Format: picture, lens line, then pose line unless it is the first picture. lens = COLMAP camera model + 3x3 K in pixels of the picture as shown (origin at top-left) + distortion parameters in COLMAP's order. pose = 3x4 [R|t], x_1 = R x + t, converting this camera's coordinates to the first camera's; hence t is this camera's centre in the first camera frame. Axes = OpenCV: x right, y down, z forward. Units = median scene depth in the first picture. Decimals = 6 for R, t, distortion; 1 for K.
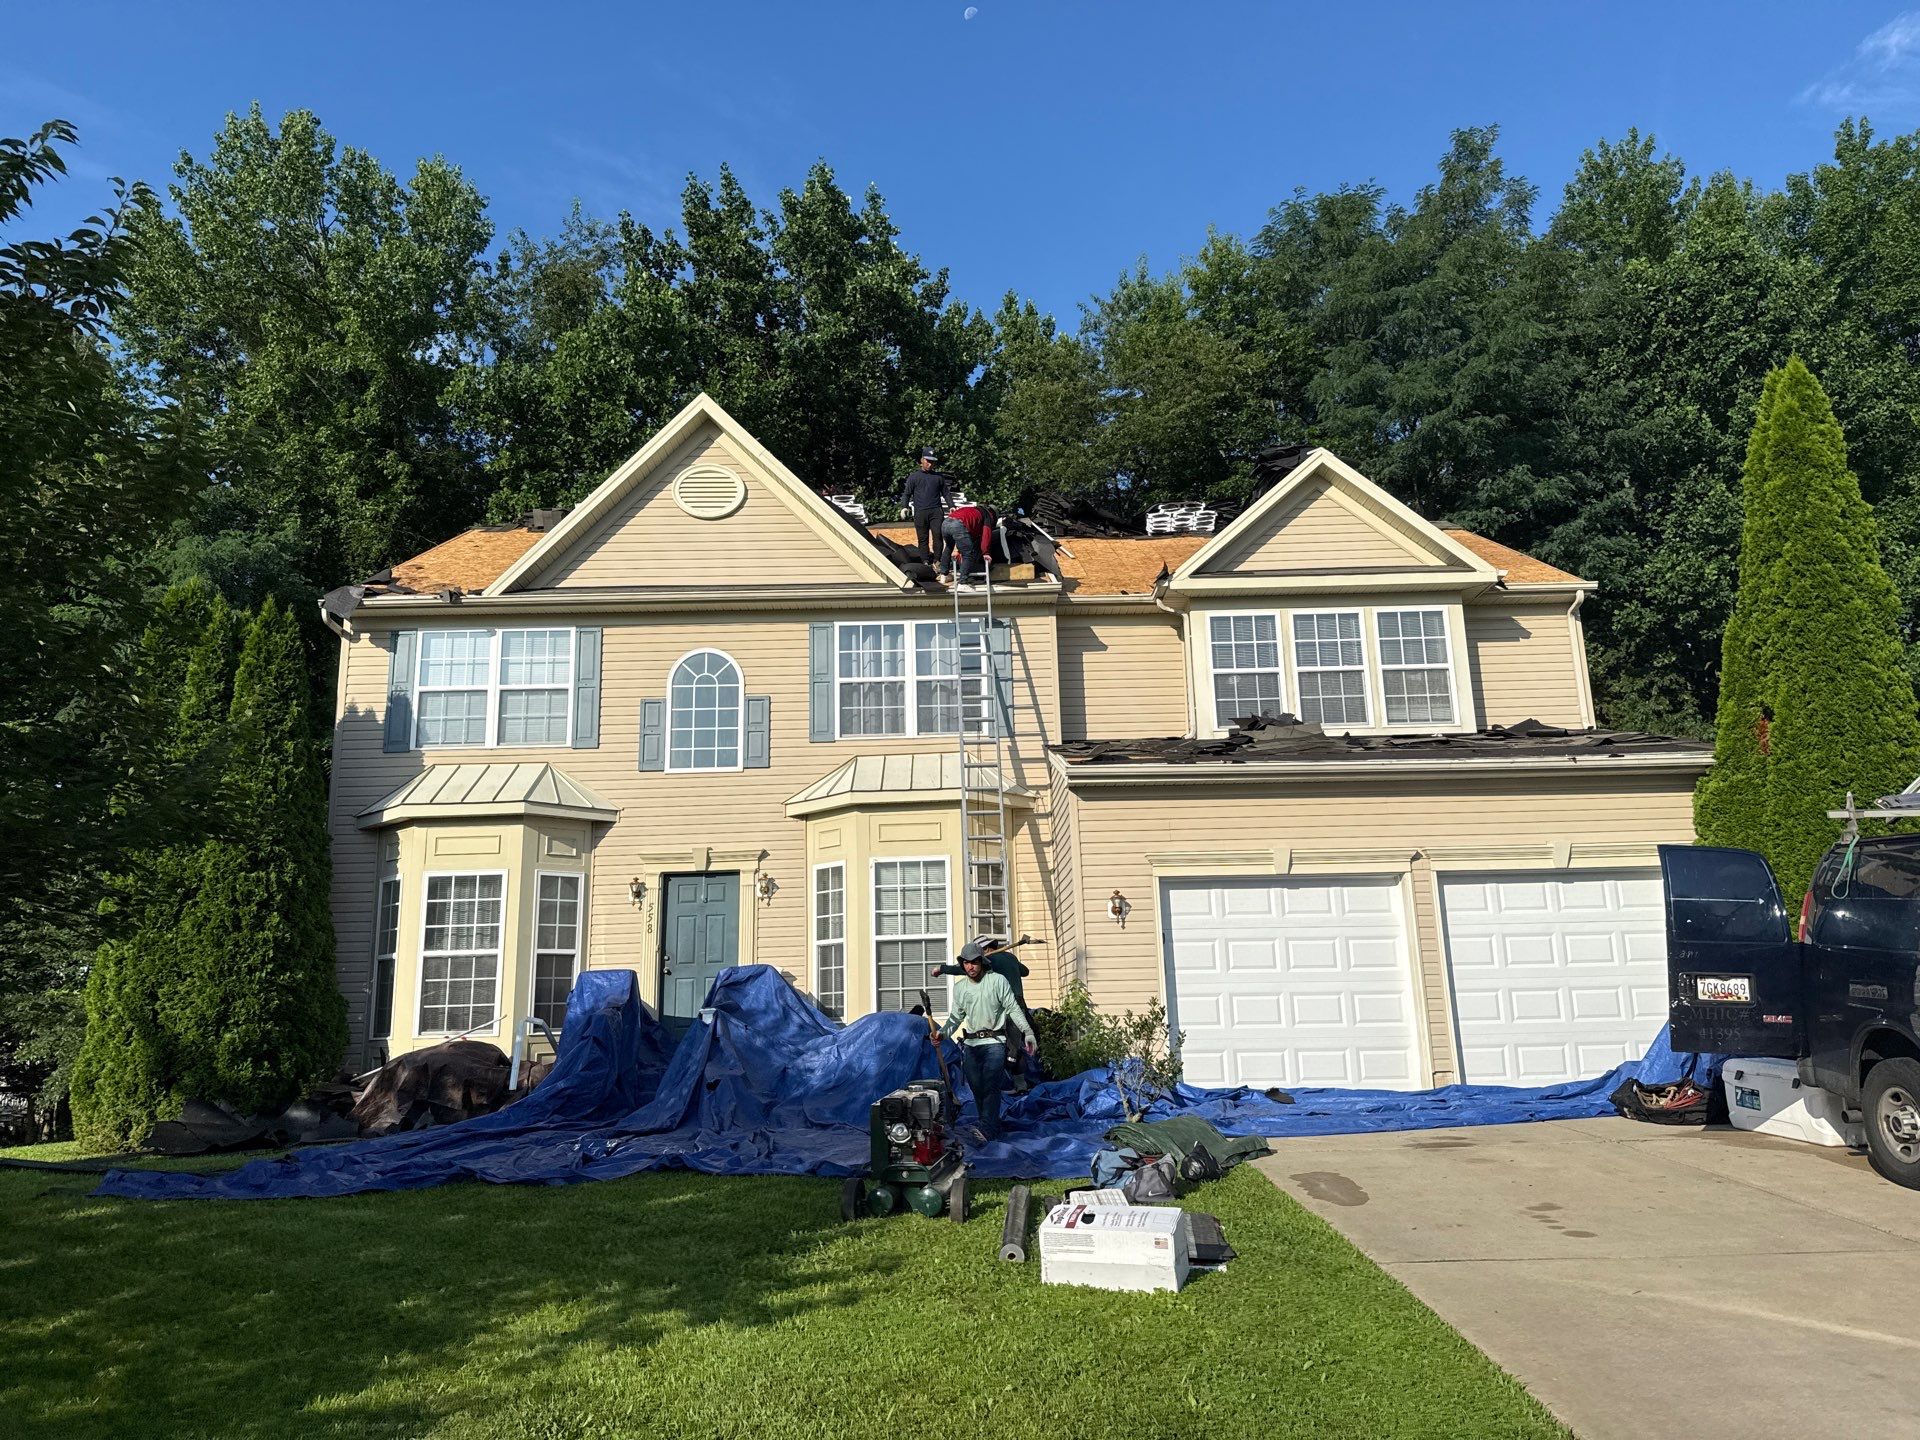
lens RADIAL K [[1367.2, 0, 967.5], [0, 1367.2, 722.3], [0, 0, 1]] dist [0.064950, -0.062149]
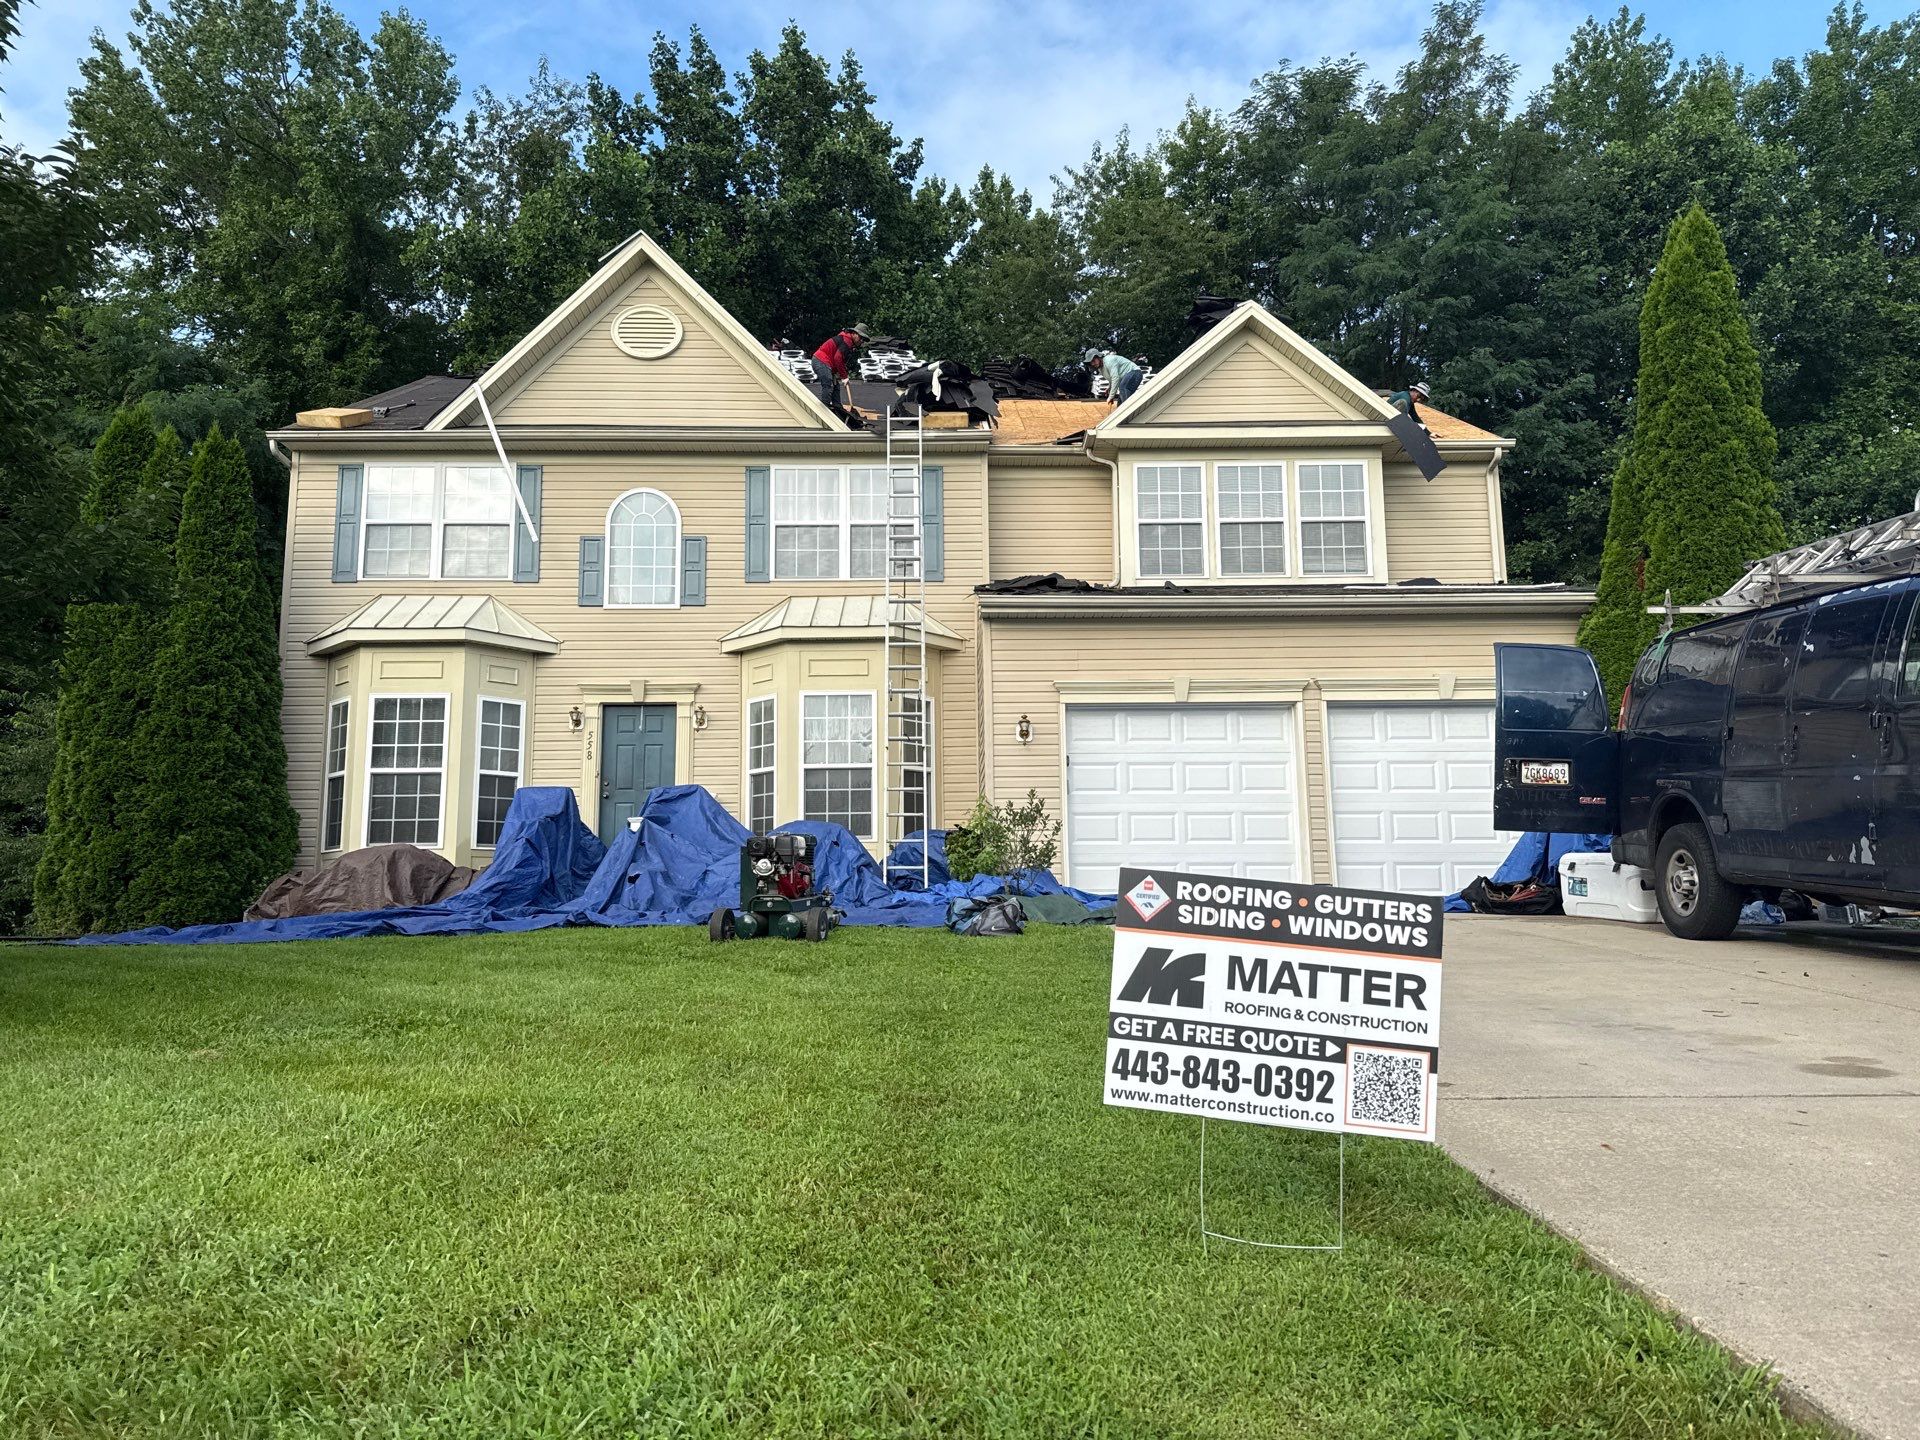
lens RADIAL K [[1367.2, 0, 966.4], [0, 1367.2, 724.2], [0, 0, 1]] dist [0.064950, -0.062149]
pose [[0.999865, 0.016257, 0.002460, 0.050719], [-0.016386, 0.997565, 0.067785, 0.049326], [-0.001353, -0.067816, 0.997697, -0.041110]]
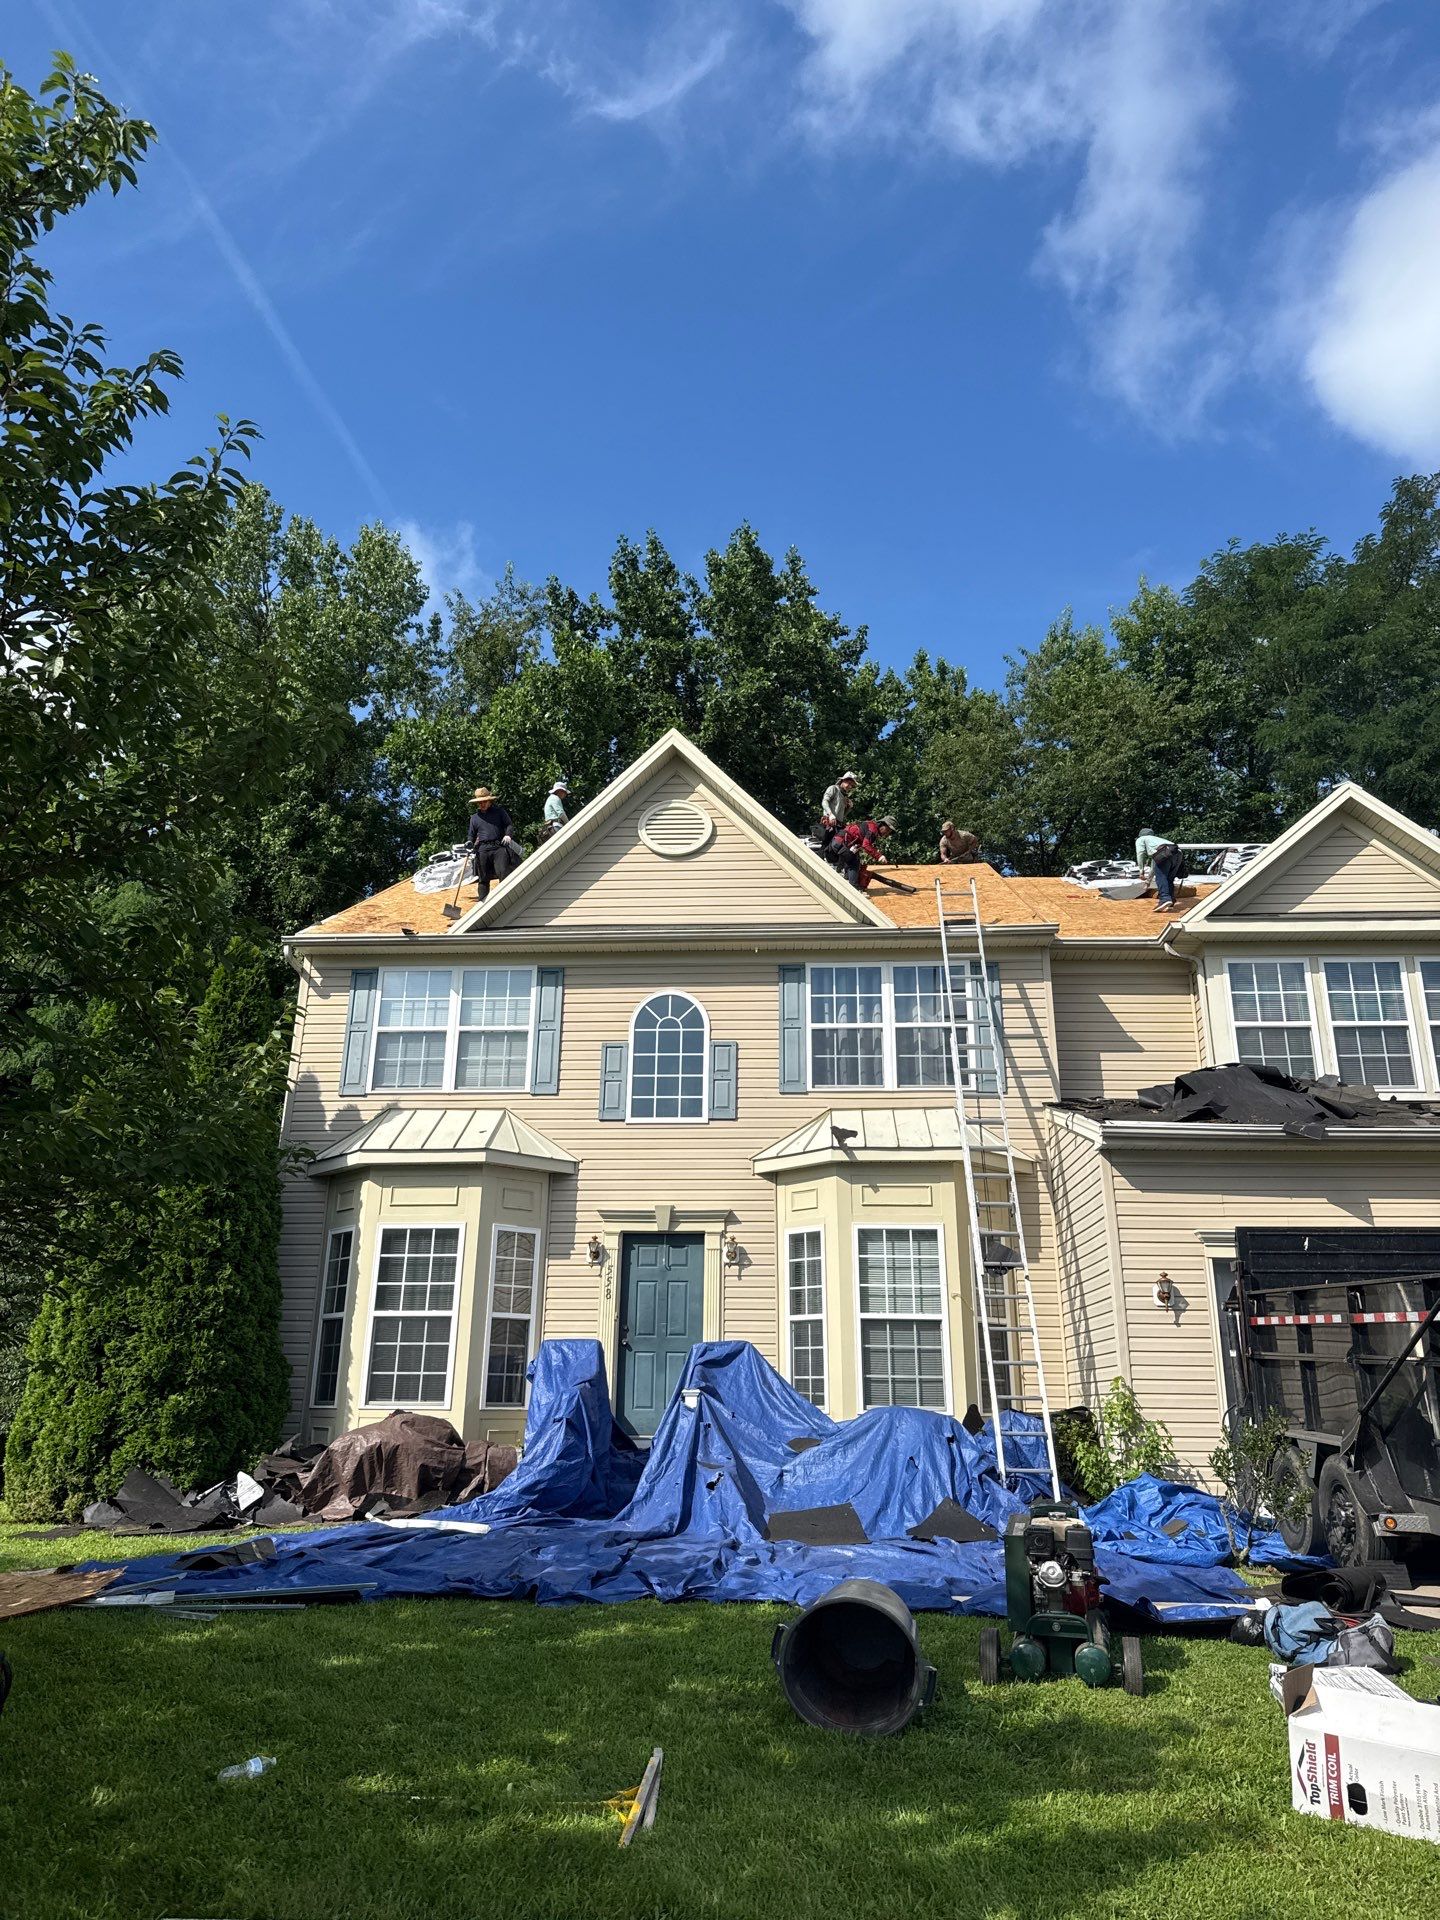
lens RADIAL K [[1367.2, 0, 704.4], [0, 1367.2, 934.1], [0, 0, 1]] dist [0.064950, -0.062149]
pose [[0.995552, 0.009315, -0.093748, -0.080819], [-0.019799, 0.993563, -0.111537, 0.011801], [0.092106, 0.112897, 0.989328, 0.069636]]
